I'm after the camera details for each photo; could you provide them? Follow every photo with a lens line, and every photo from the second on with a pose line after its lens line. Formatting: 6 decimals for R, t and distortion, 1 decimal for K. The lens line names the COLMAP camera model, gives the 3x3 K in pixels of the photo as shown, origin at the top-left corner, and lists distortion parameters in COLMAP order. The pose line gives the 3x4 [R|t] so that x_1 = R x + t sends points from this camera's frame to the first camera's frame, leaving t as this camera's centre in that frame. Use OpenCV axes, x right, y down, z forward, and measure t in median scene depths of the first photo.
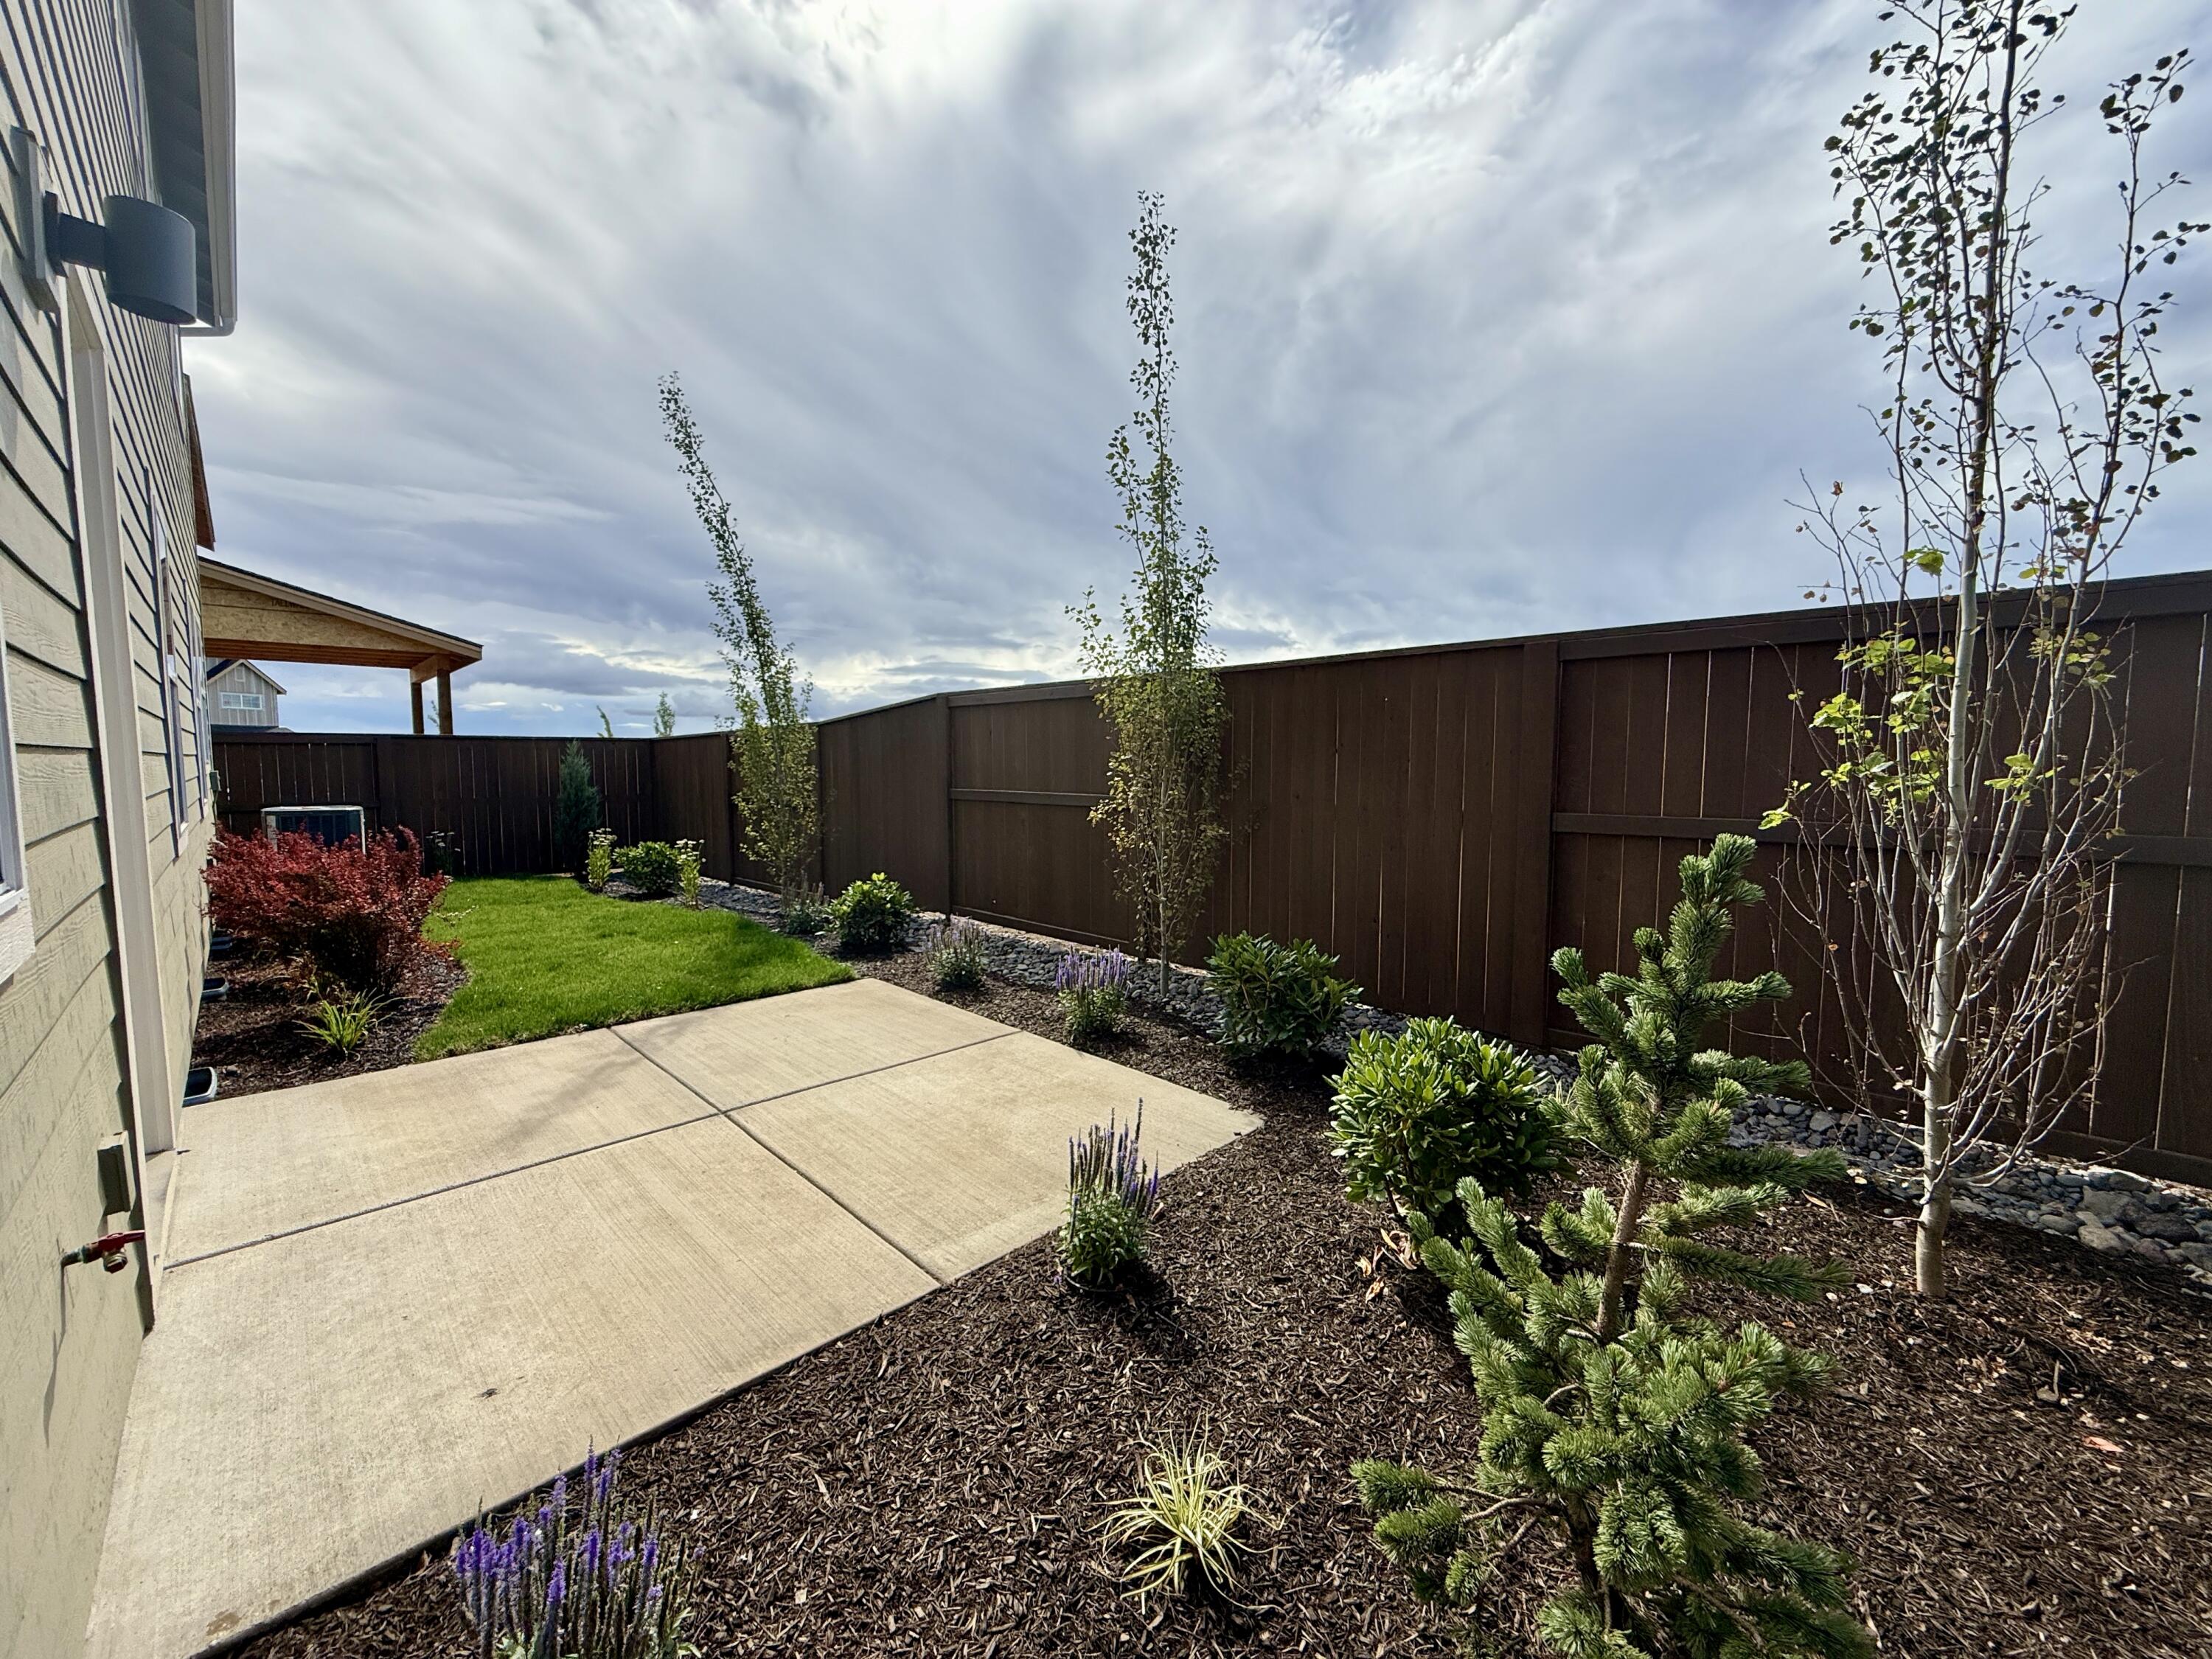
lens RADIAL K [[879.4, 0, 1103.3], [0, 879.4, 830.6], [0, 0, 1]] dist [-0.000804, -0.000148]
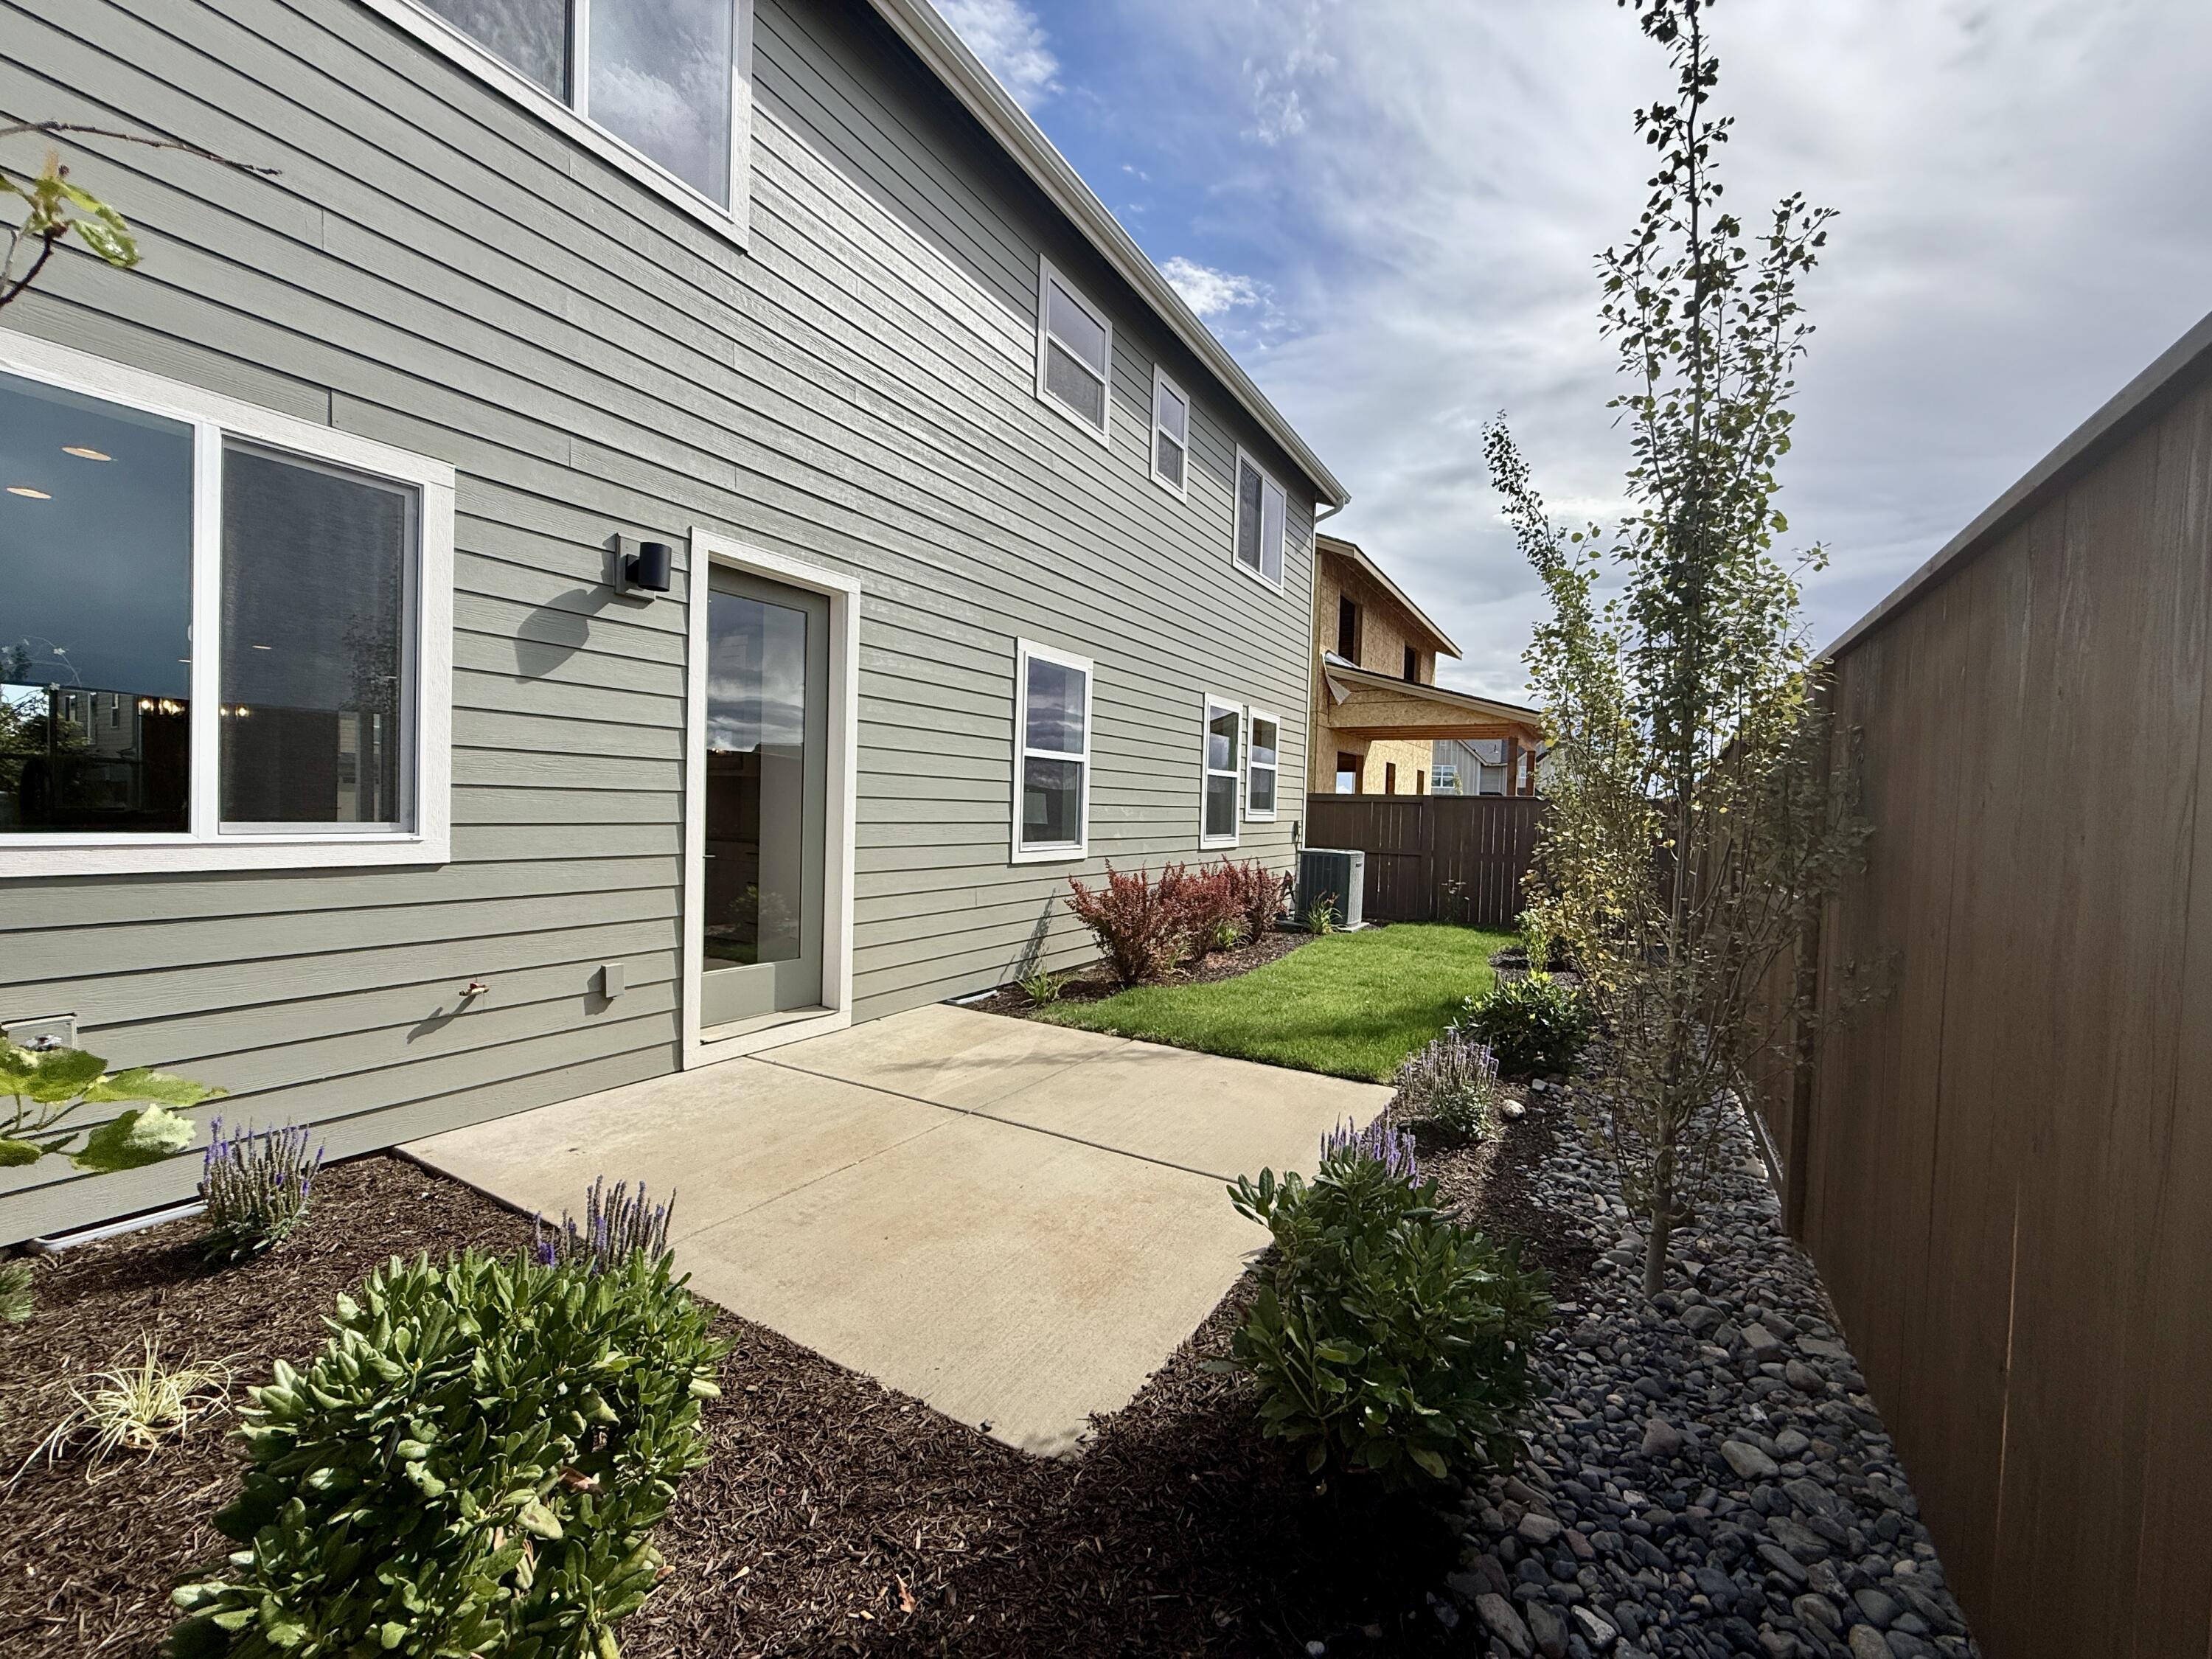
lens RADIAL K [[879.4, 0, 1103.3], [0, 879.4, 830.6], [0, 0, 1]] dist [-0.000804, -0.000148]
pose [[0.267243, 0.035109, -0.962989, 0.577061], [-0.109647, 0.993954, 0.005809, -0.055776], [0.957371, 0.104037, 0.269477, 0.681970]]
